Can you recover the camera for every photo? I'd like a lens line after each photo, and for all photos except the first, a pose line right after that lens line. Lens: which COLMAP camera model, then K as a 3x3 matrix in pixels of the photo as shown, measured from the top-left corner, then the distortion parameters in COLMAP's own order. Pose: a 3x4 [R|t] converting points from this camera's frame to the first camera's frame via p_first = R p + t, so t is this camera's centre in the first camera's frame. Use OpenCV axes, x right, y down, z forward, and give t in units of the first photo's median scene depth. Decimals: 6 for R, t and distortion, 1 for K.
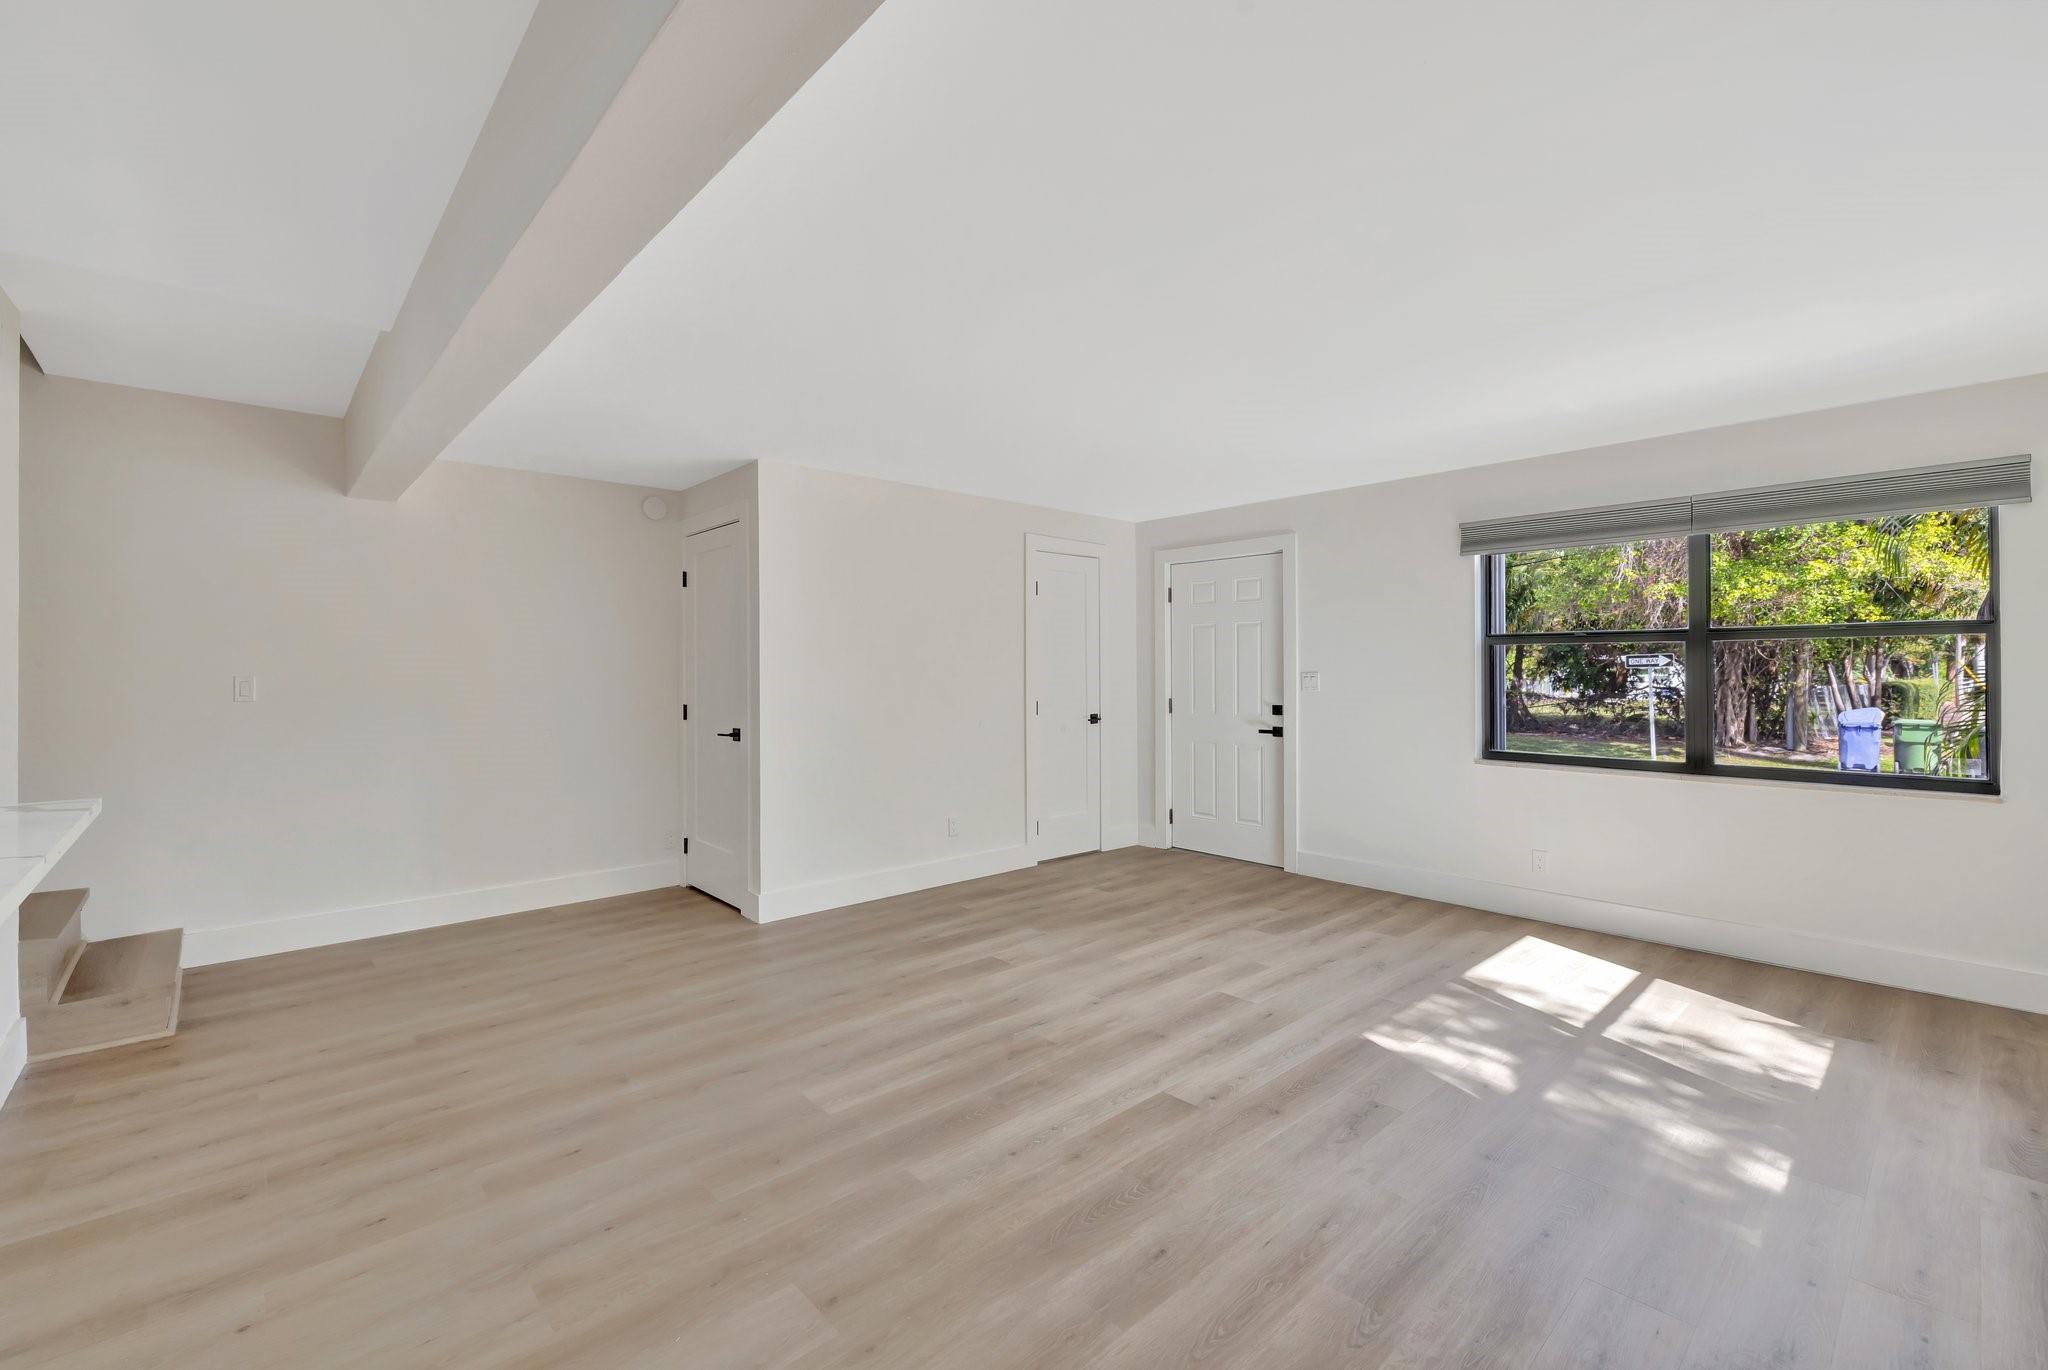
lens RADIAL K [[860.2, 0, 1030.5], [0, 860.2, 670.8], [0, 0, 1]] dist [-0.000746, -0.000222]
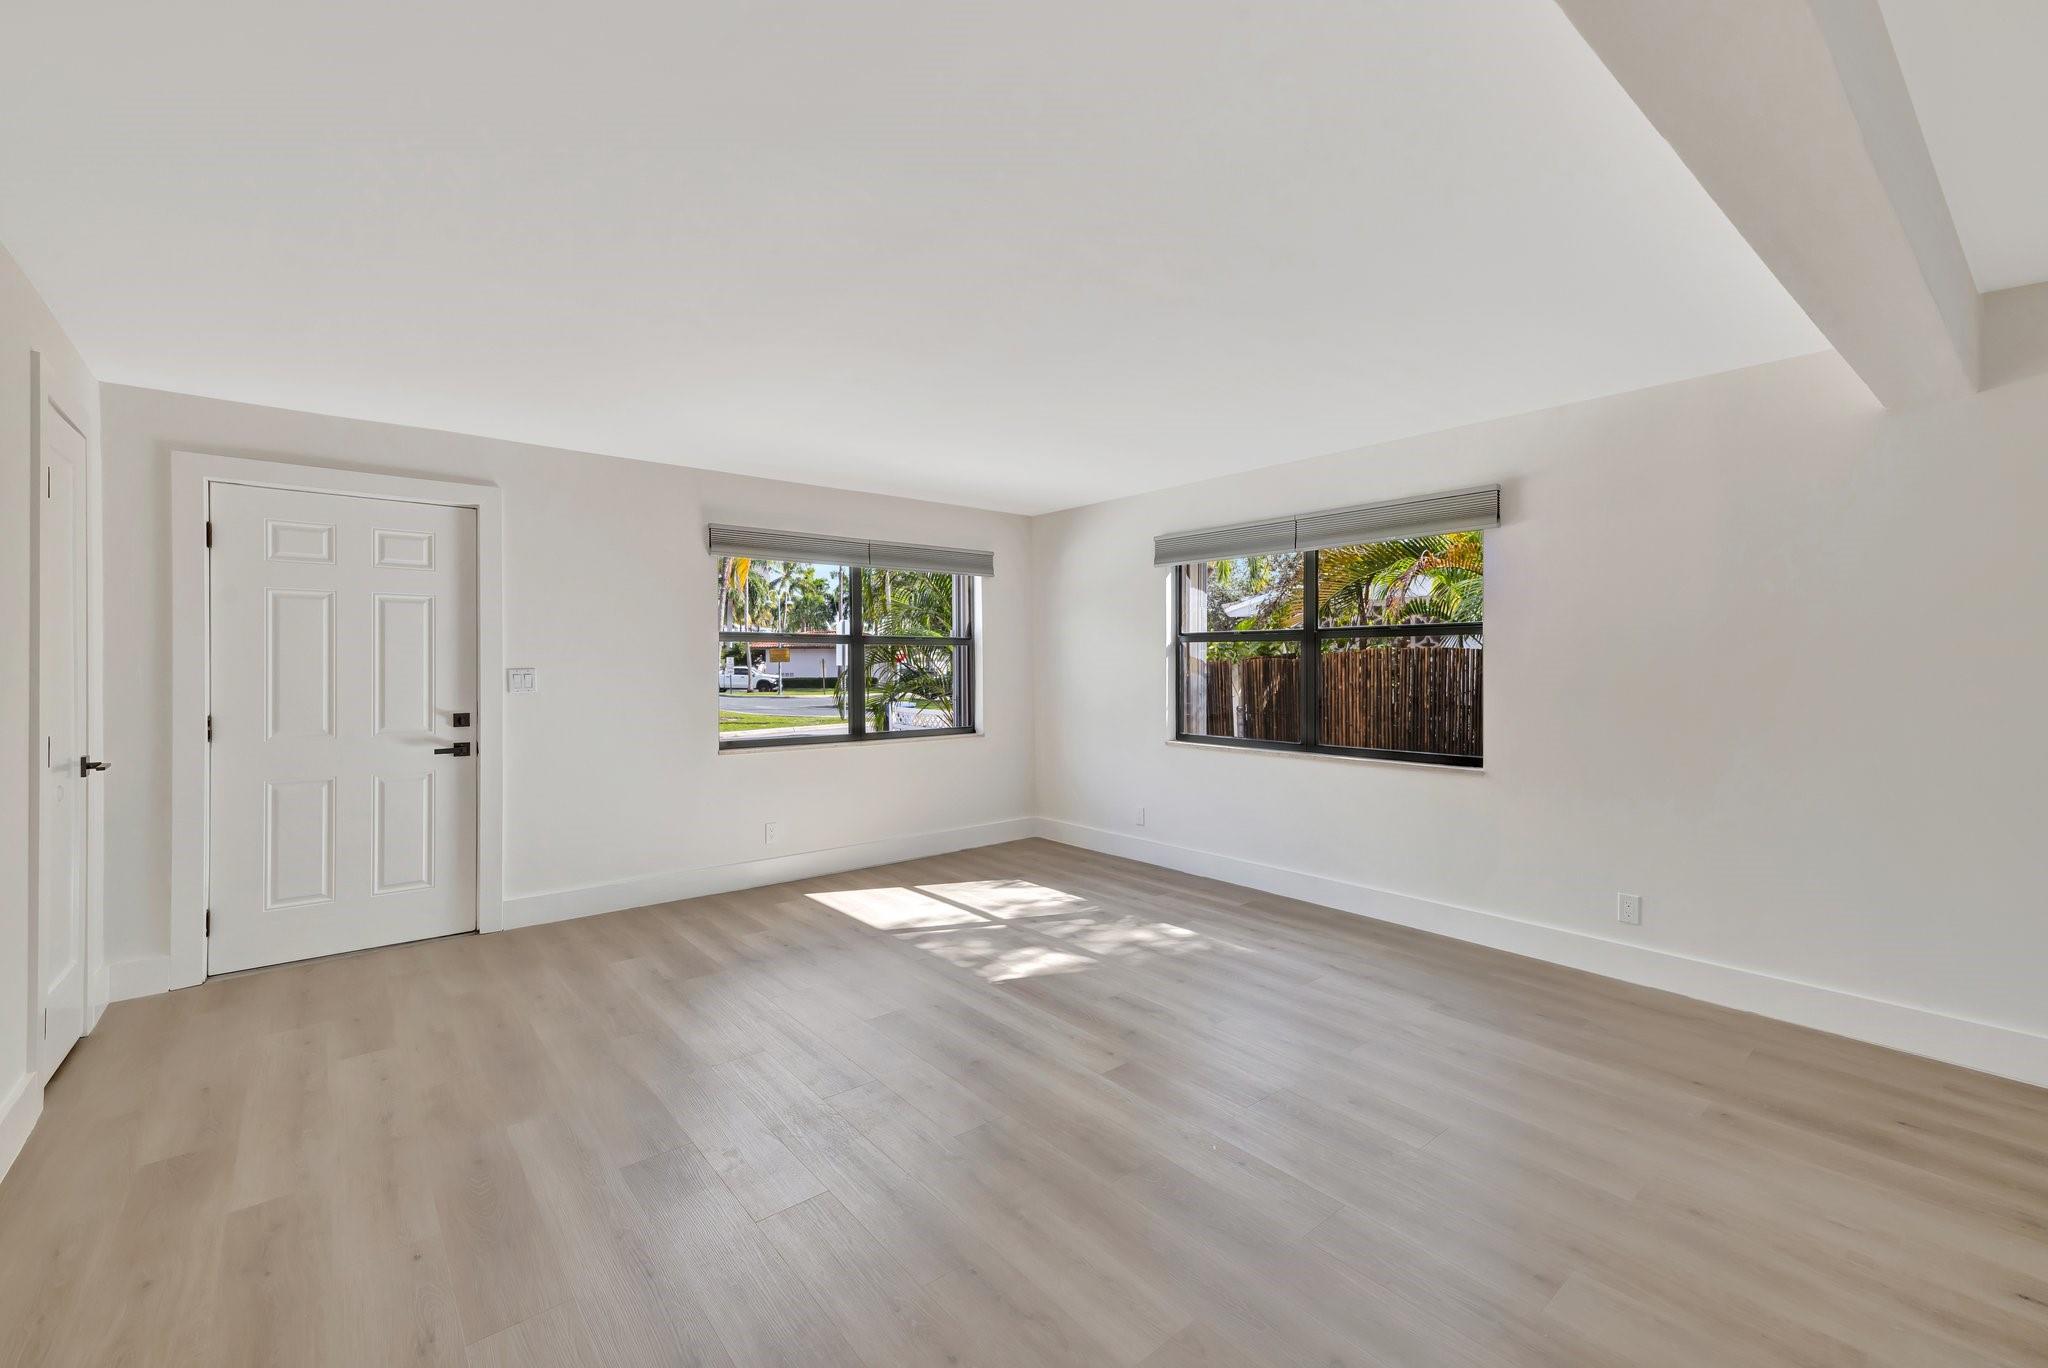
lens RADIAL K [[862.2, 0, 1003.3], [0, 862.2, 675.5], [0, 0, 1]] dist [-0.000990, -0.000054]
pose [[0.063682, -0.022974, 0.997706, -0.714943], [-0.008895, 0.999682, 0.023588, -0.024430], [-0.997931, -0.010376, 0.063457, 0.828298]]
